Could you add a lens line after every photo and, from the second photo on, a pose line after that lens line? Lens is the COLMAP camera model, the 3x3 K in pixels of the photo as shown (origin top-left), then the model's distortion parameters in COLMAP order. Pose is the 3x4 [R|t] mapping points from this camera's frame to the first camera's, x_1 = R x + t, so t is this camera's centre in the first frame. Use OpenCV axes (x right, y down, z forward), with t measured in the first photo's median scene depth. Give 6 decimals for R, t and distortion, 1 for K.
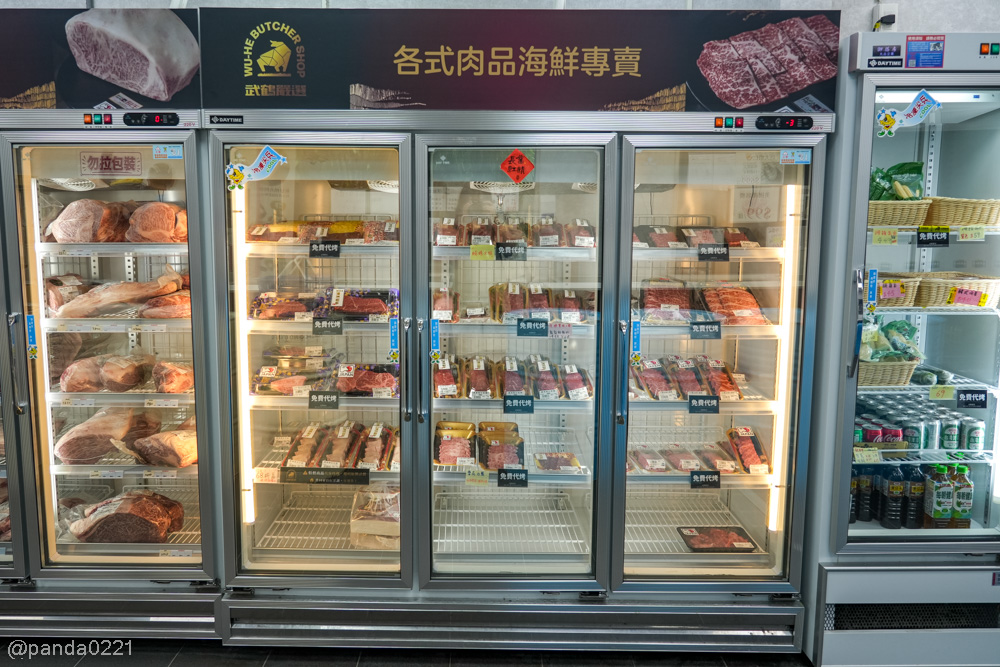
lens RADIAL K [[715.1, 0, 504.9], [0, 715.1, 273.0], [0, 0, 1]] dist [-0.015184, -0.008880]
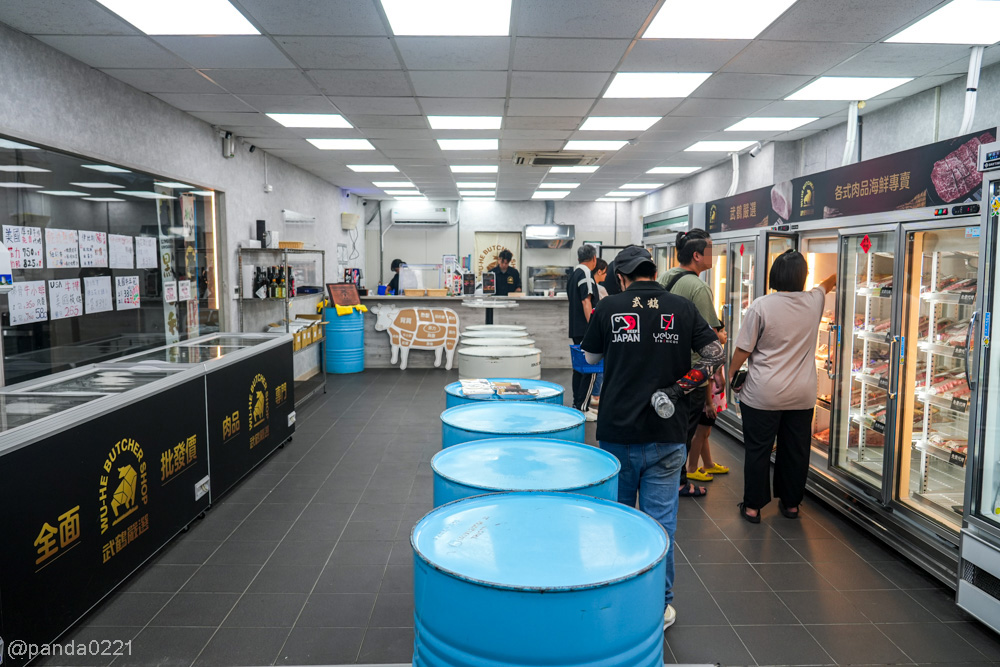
lens RADIAL K [[698.5, 0, 498.3], [0, 698.5, 330.9], [0, 0, 1]] dist [-0.001057, -0.004274]
pose [[0.052876, 0.093955, -0.994171, 1.752718], [-0.108749, 0.990185, 0.087794, 0.016119], [0.992662, 0.103473, 0.062574, -0.022867]]
